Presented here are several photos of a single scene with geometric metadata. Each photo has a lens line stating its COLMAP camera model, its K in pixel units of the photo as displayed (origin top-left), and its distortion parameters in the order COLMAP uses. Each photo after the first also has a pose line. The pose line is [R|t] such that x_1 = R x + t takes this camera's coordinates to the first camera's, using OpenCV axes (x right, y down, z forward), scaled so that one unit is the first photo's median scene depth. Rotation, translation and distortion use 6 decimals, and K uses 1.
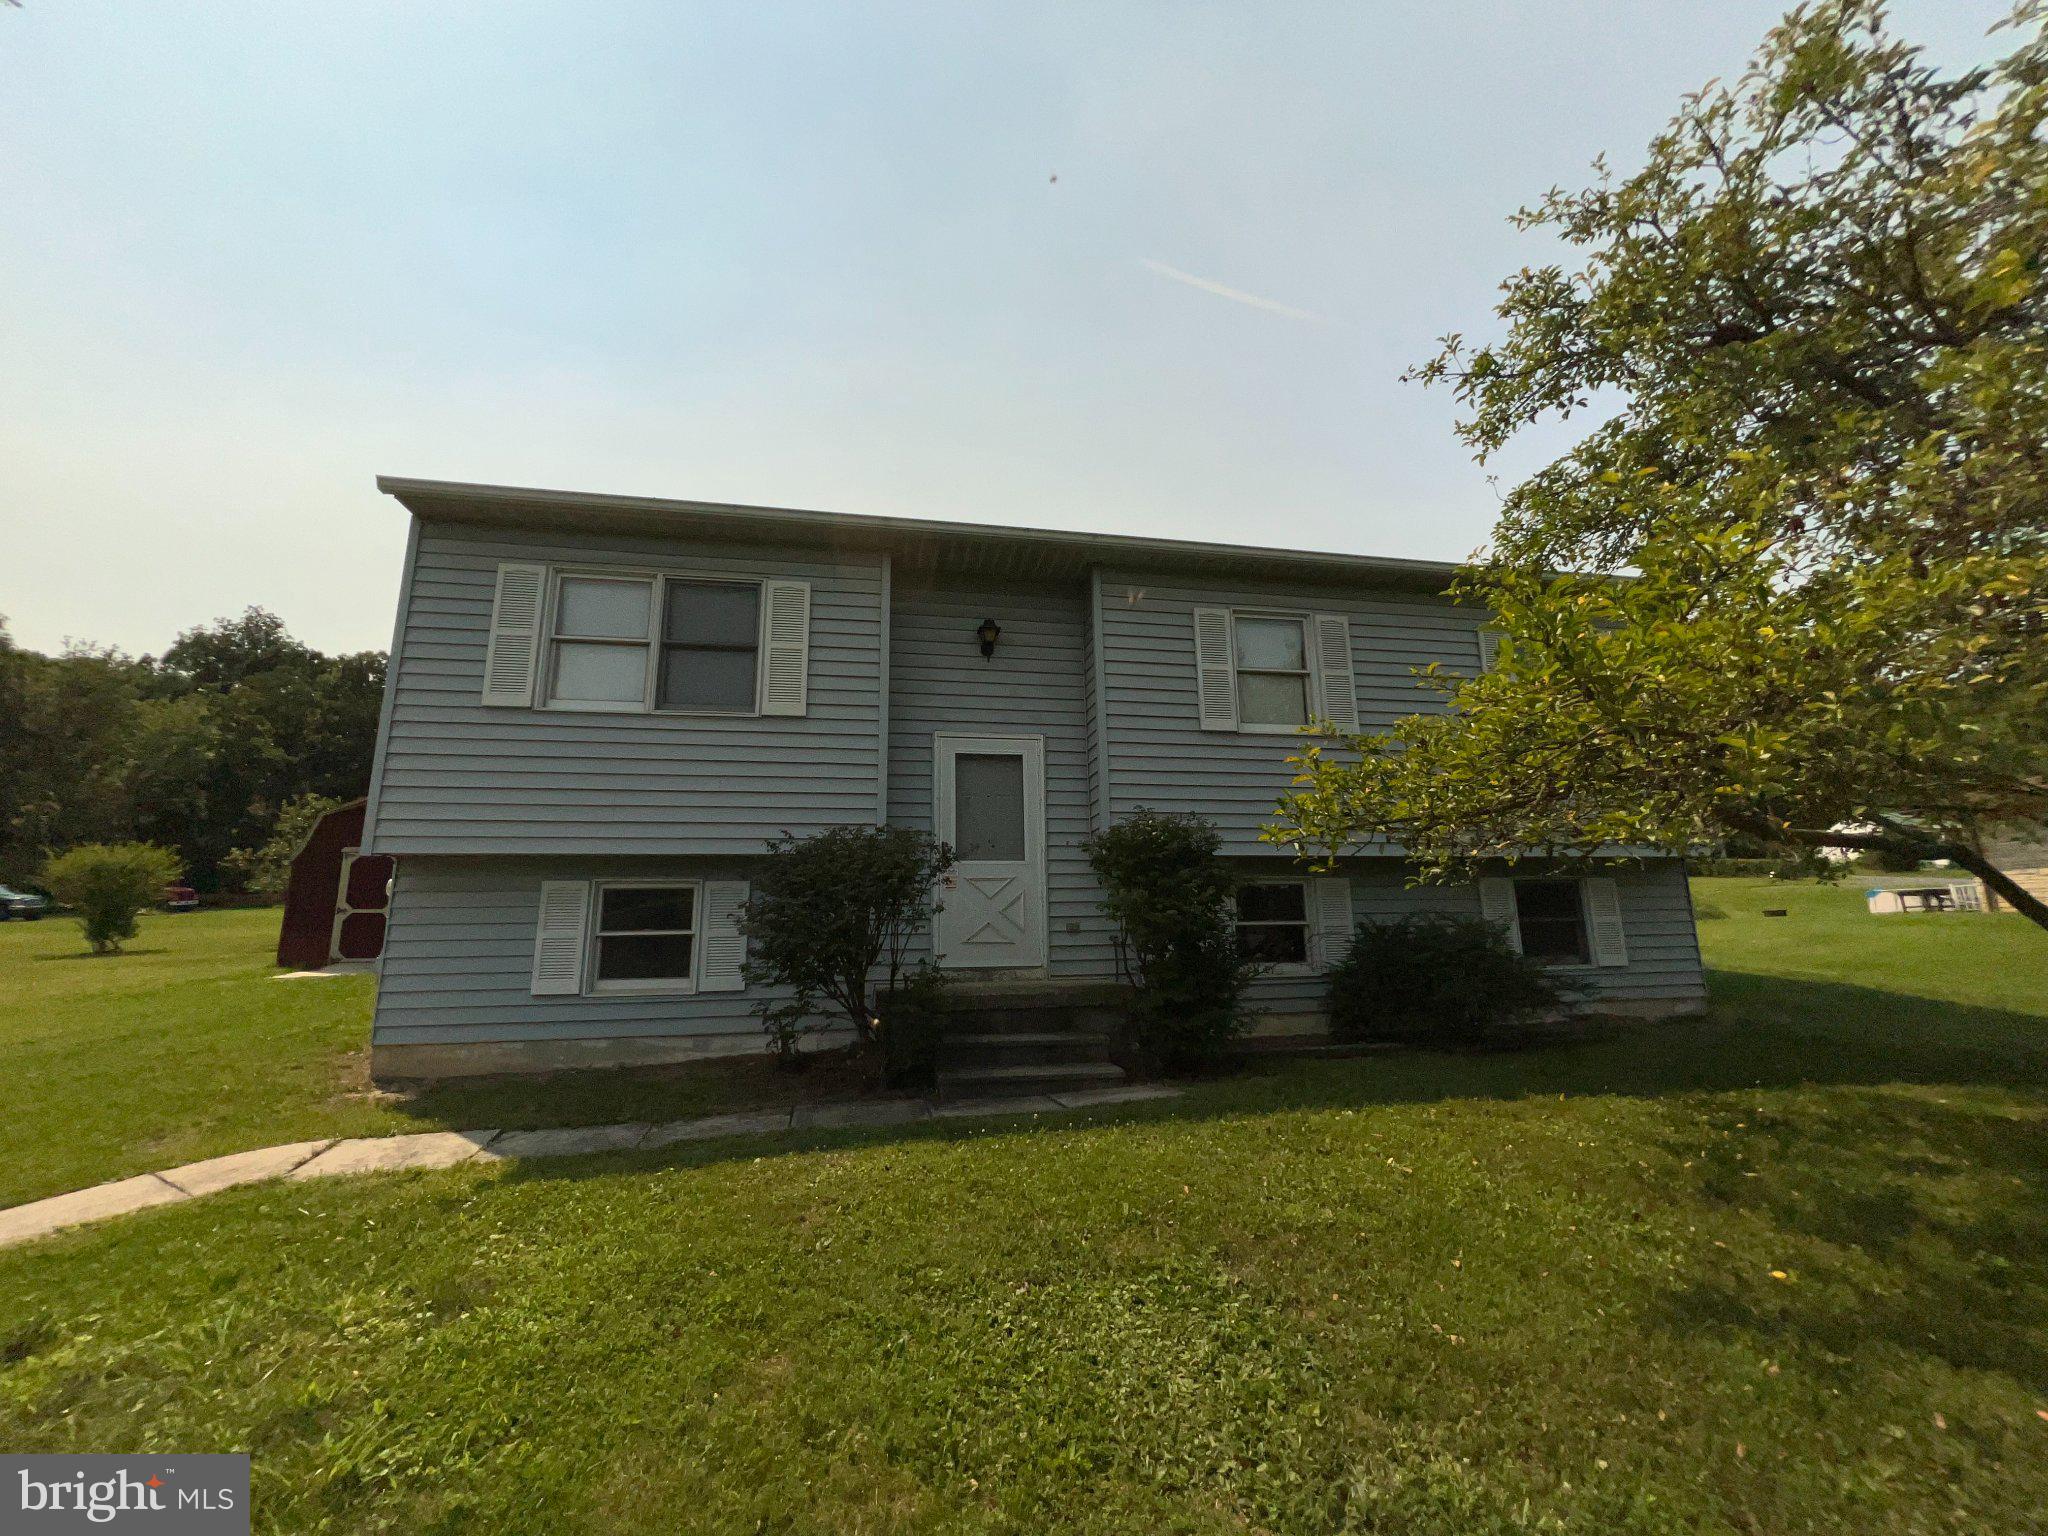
lens RADIAL K [[822.2, 0, 1005.8], [0, 822.2, 760.3], [0, 0, 1]] dist [0.001254, 0.001190]
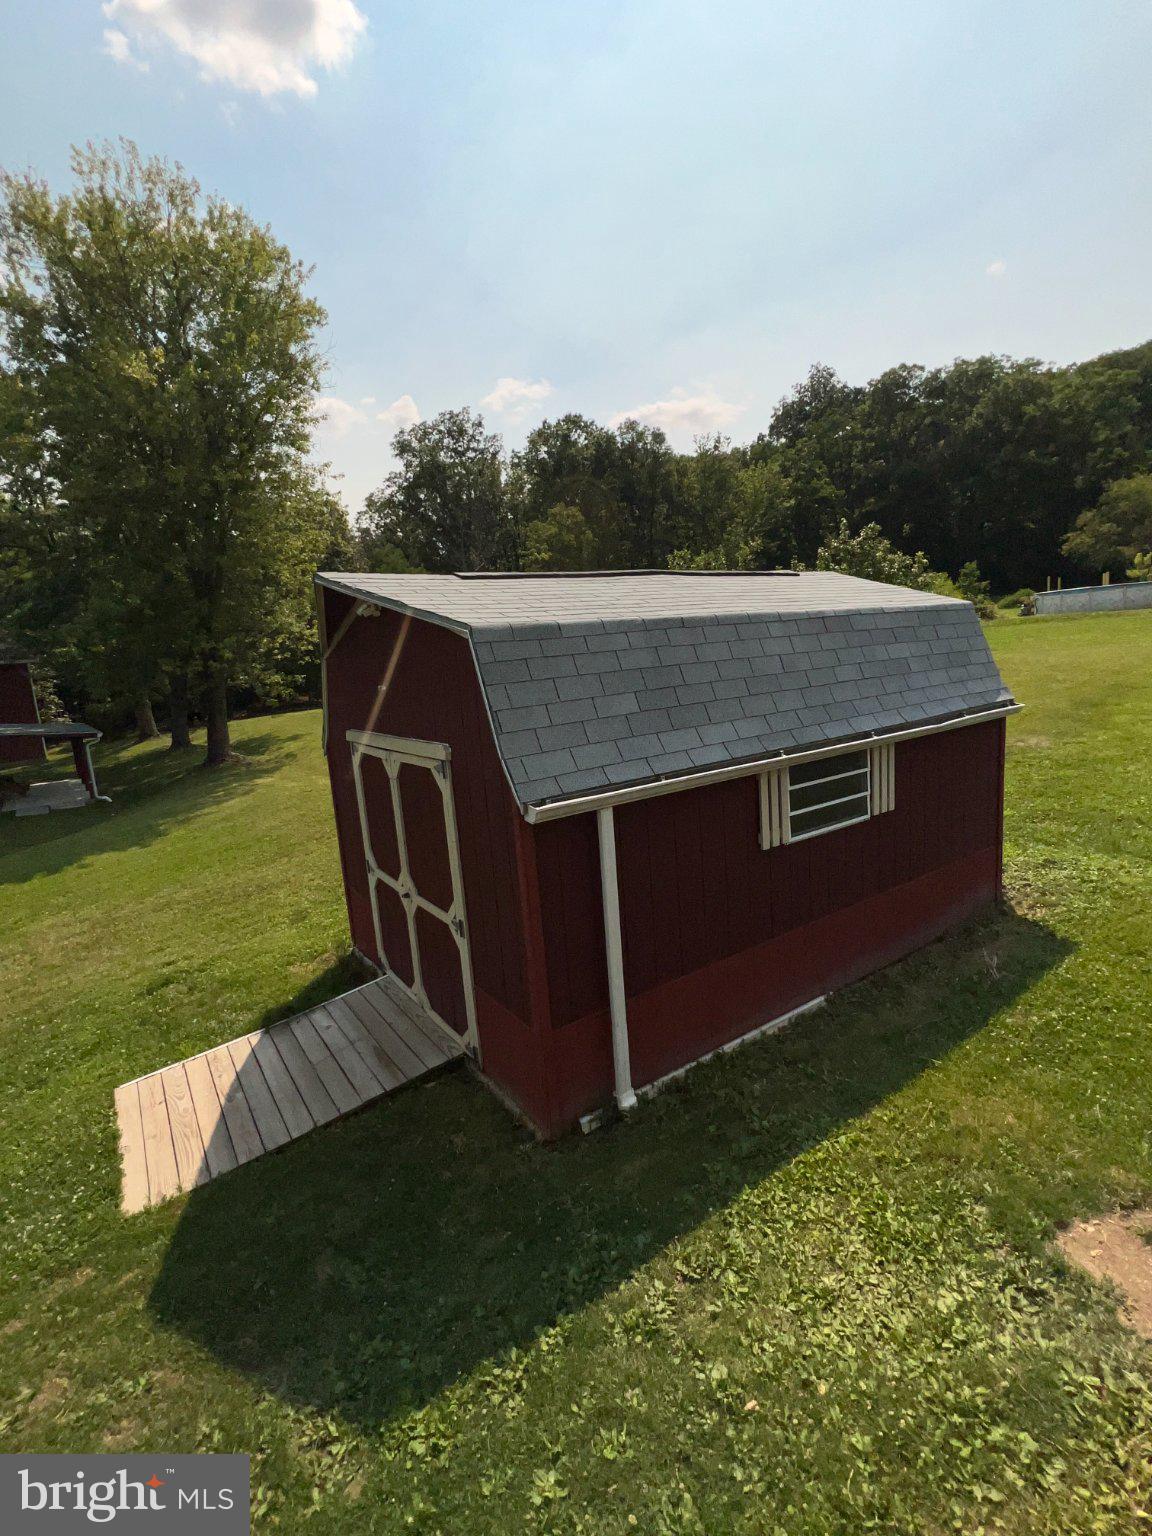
lens RADIAL K [[705.3, 0, 575.5], [0, 705.3, 765.7], [0, 0, 1]] dist [-0.003092, 0.000820]
pose [[0.414183, 0.134856, -0.900148, -0.513582], [0.248481, 0.934644, 0.254357, 0.073408], [0.875619, -0.329020, 0.353605, 1.204768]]
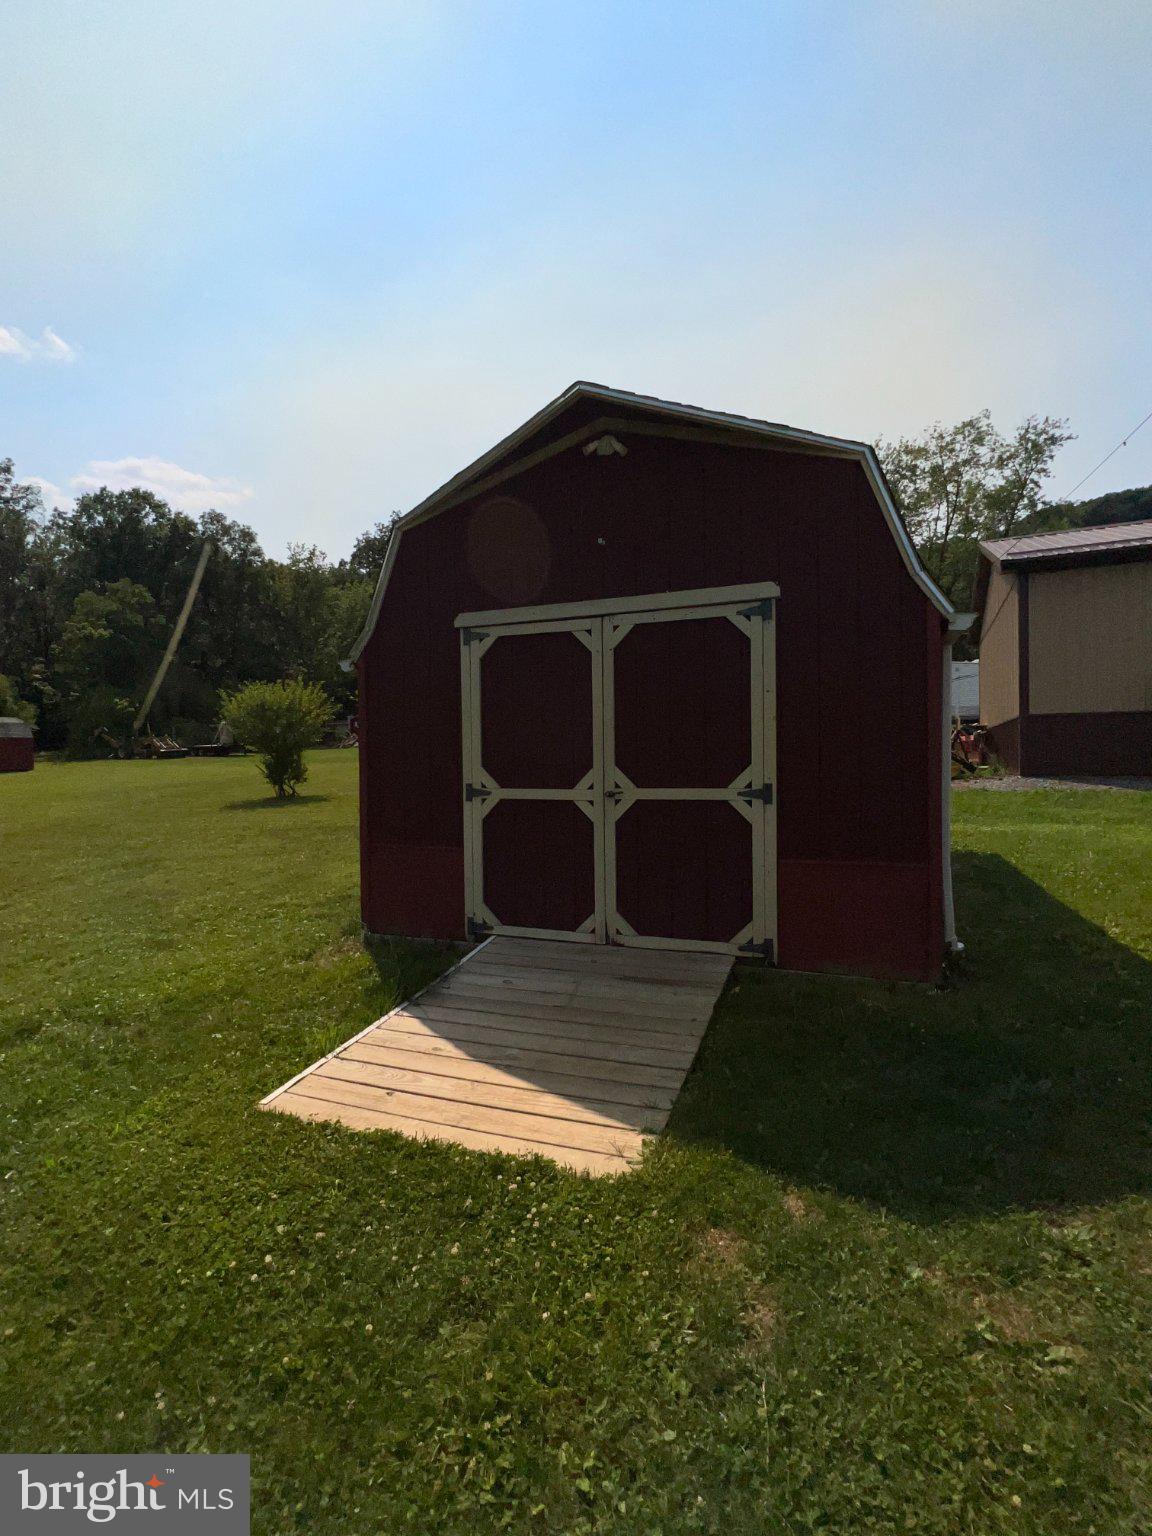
lens RADIAL K [[723.9, 0, 571.0], [0, 723.9, 741.0], [0, 0, 1]] dist [0.000577, 0.000632]
pose [[0.856951, -0.005968, -0.515363, -0.754495], [0.100468, 0.982685, 0.155679, 0.144641], [0.505511, -0.185187, 0.842713, 0.940958]]
